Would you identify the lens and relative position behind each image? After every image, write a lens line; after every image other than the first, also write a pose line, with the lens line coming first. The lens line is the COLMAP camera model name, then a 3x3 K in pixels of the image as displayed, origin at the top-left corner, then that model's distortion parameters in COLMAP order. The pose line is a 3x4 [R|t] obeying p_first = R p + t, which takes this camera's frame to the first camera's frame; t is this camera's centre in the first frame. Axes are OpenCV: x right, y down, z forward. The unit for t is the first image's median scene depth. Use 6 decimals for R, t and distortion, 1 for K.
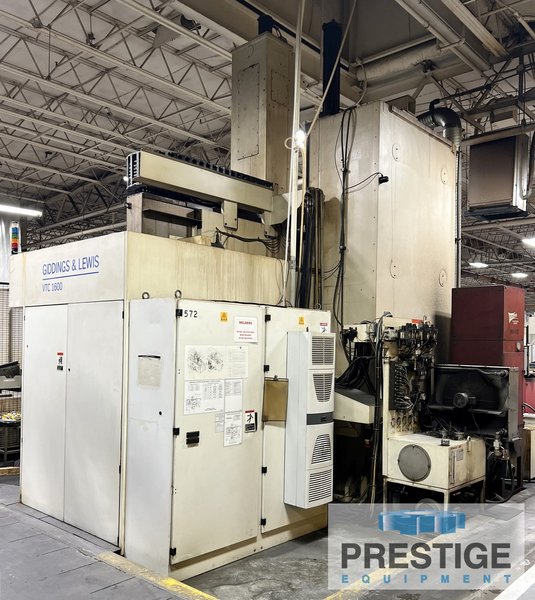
lens RADIAL K [[568.1, 0, 267.5], [0, 568.1, 340.8], [0, 0, 1]] dist [0.074580, -0.004466]
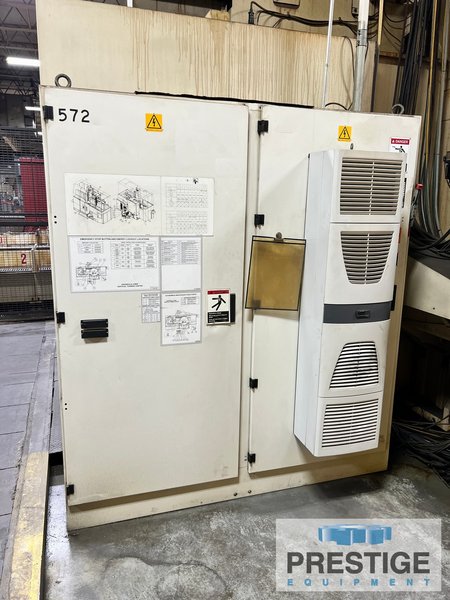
lens RADIAL K [[447.4, 0, 225.0], [0, 447.4, 300.0], [0, 0, 1]] dist [0.031875, -0.009043]
pose [[0.868940, 0.096330, -0.485452, 0.198177], [0.003861, 0.979526, 0.201281, 0.036447], [0.494902, -0.176776, 0.850777, 0.580802]]
